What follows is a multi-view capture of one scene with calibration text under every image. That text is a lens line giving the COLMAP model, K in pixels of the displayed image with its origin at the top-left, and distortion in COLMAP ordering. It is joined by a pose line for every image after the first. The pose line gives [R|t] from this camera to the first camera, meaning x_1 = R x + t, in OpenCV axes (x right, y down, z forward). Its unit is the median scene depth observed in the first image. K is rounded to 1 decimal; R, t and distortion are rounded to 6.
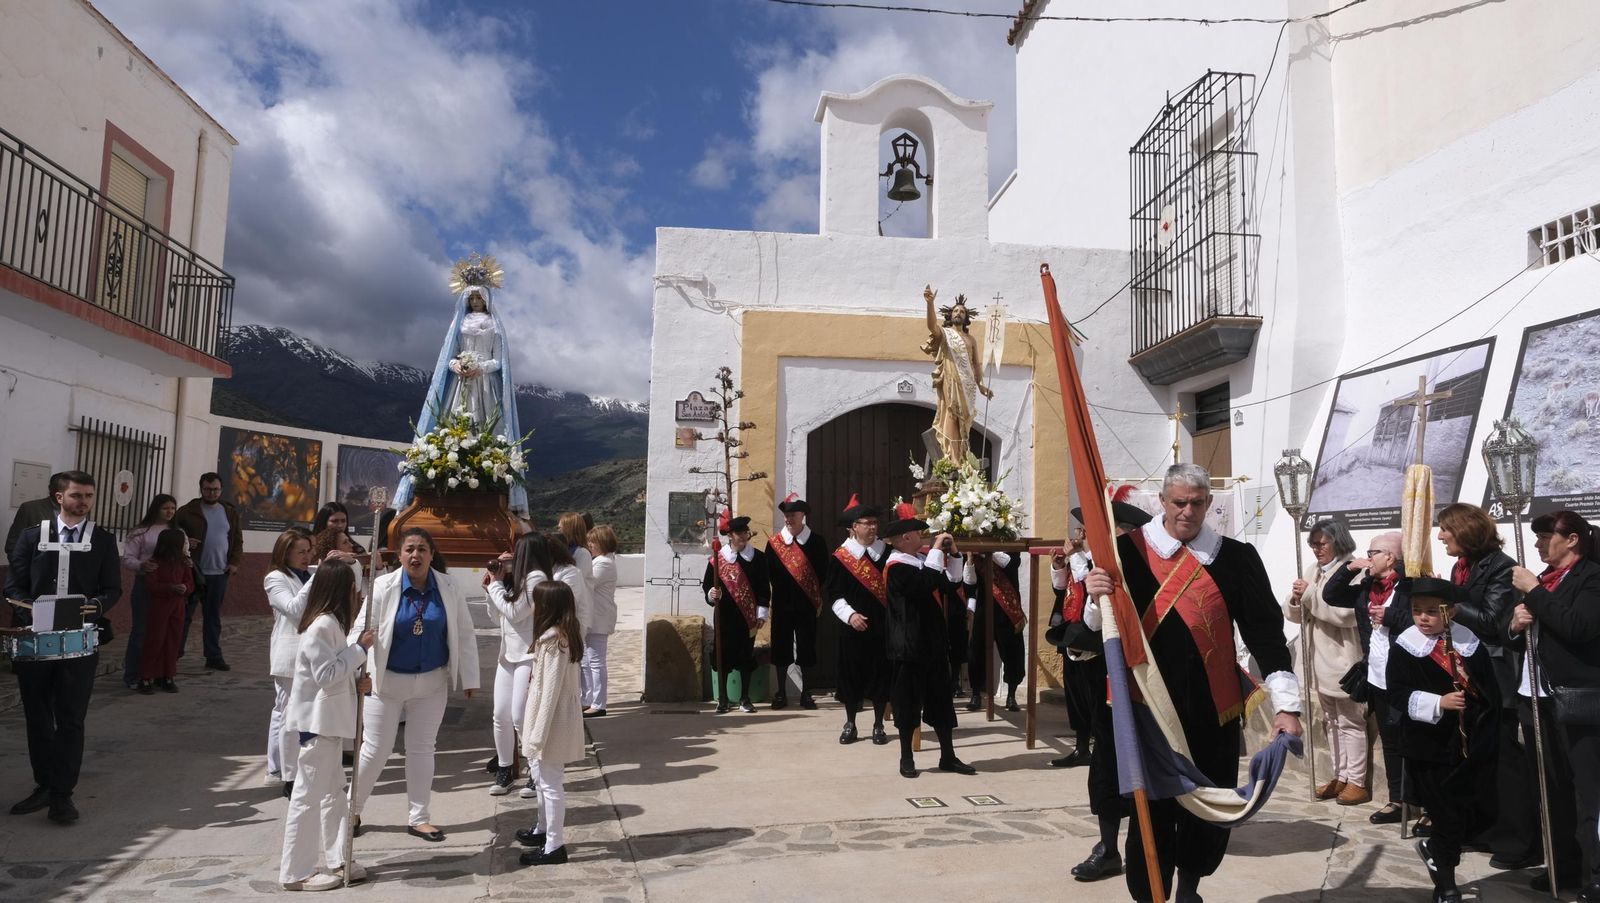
lens RADIAL K [[1083.2, 0, 800.0], [0, 1083.2, 451.5], [0, 0, 1]] dist [-0.030756, 0.013252]
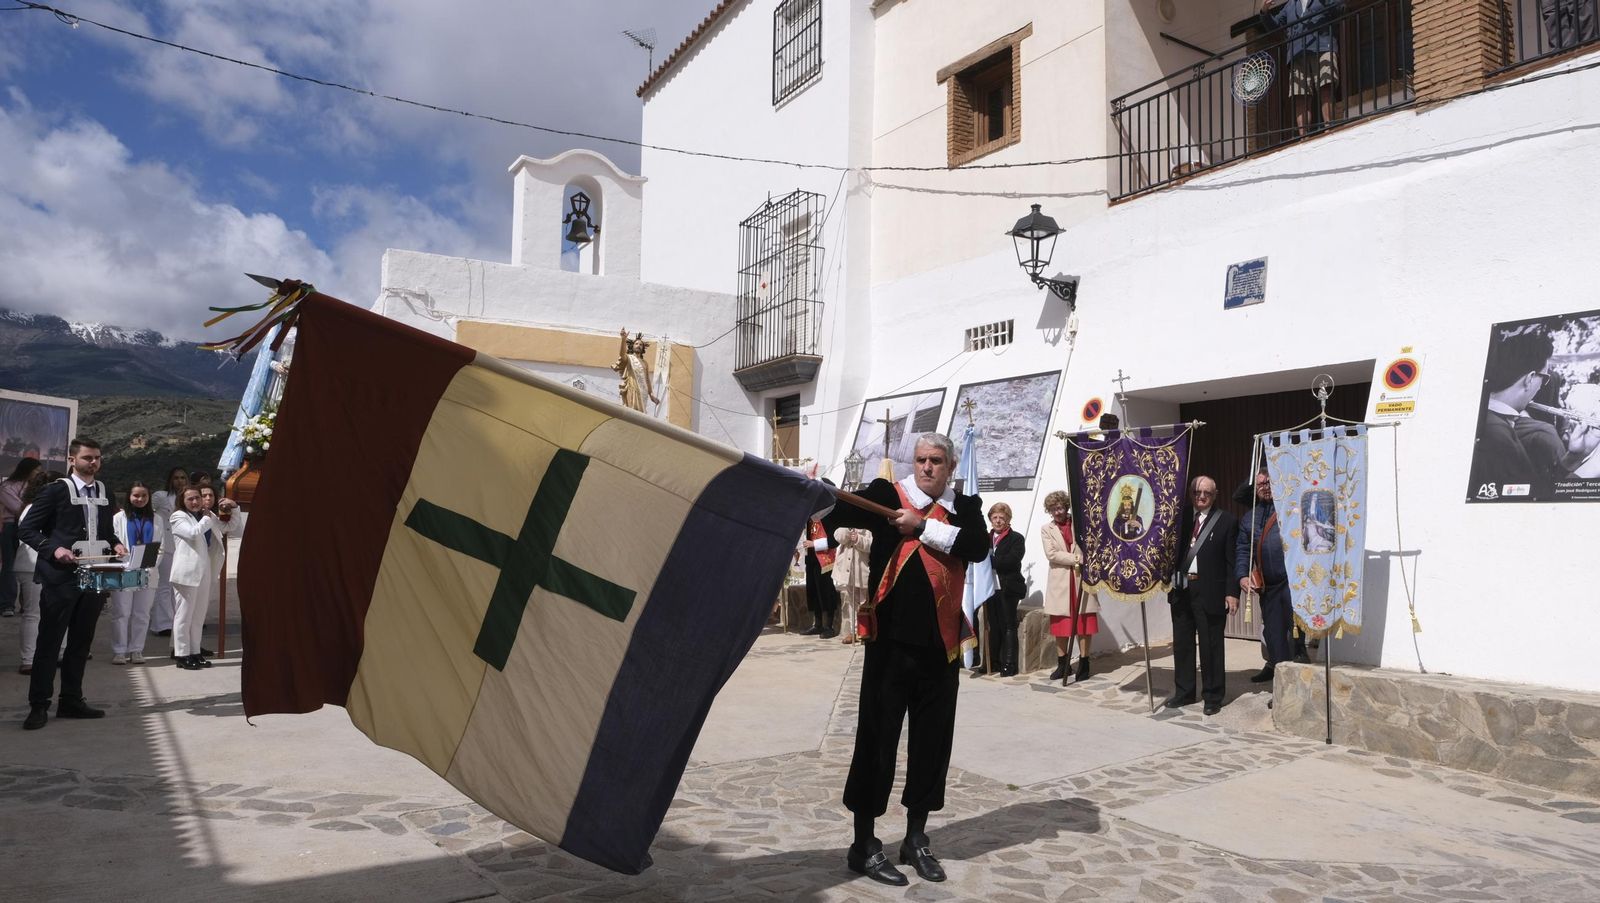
lens RADIAL K [[1083.2, 0, 800.0], [0, 1083.2, 451.5], [0, 0, 1]] dist [-0.030756, 0.013252]
pose [[0.916720, 0.027479, 0.398585, -0.190111], [-0.043722, 0.998540, 0.031717, -0.031626], [-0.397131, -0.046502, 0.916583, -0.367236]]
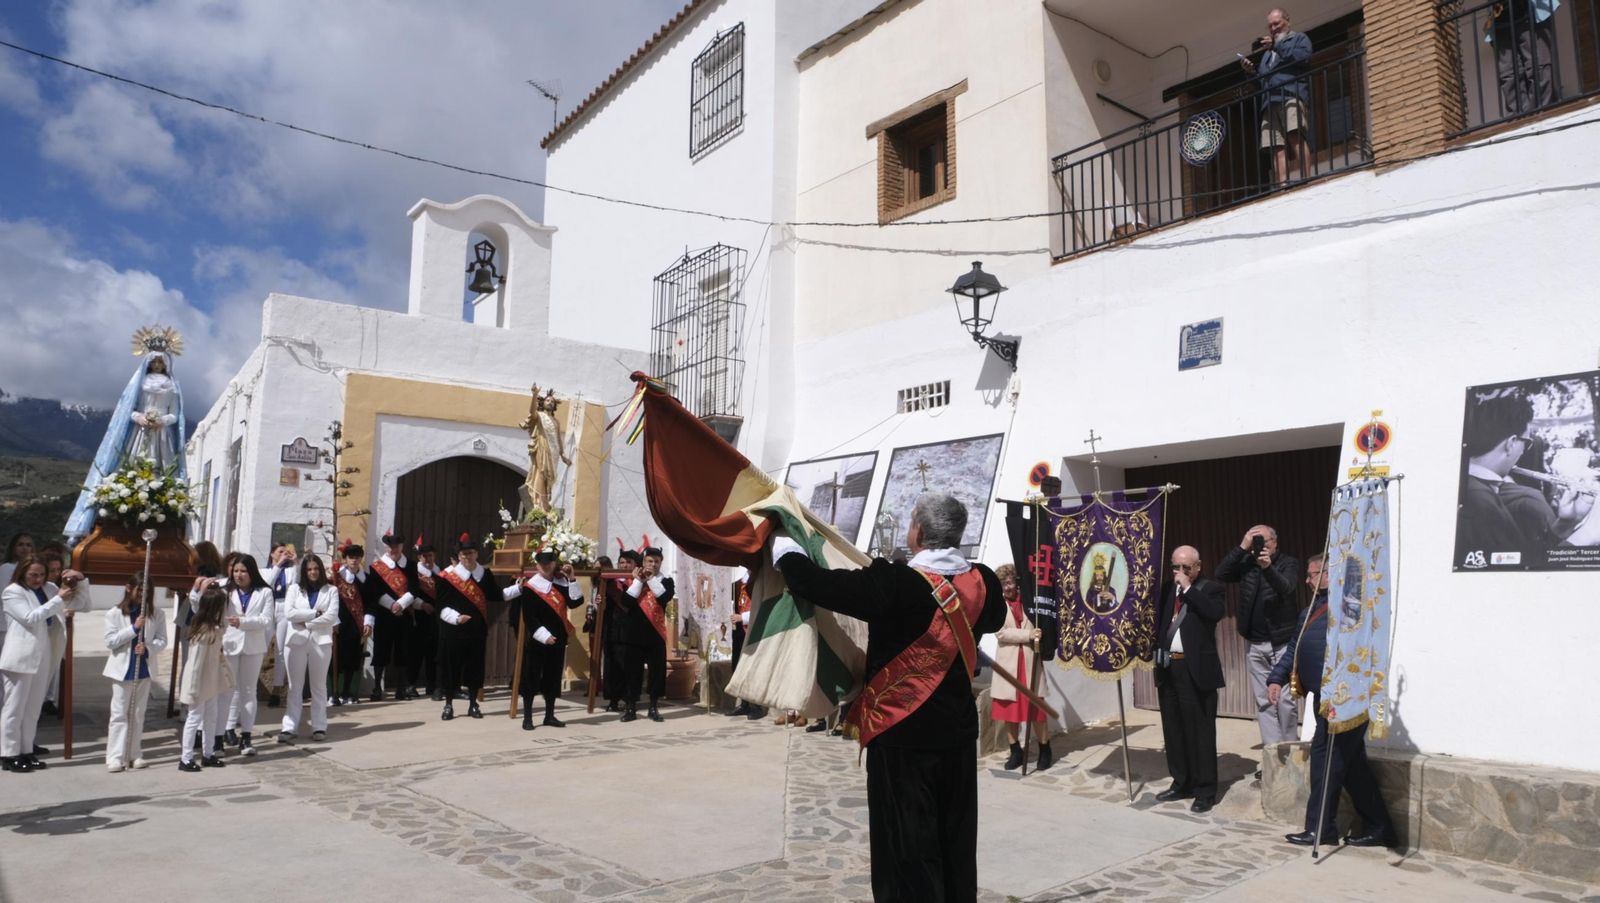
lens RADIAL K [[1083.2, 0, 800.0], [0, 1083.2, 451.5], [0, 0, 1]] dist [-0.030756, 0.013252]
pose [[0.868900, 0.060233, 0.491308, -0.199618], [-0.049489, 0.998167, -0.034849, -0.026622], [-0.492507, 0.005966, 0.870288, -0.285298]]
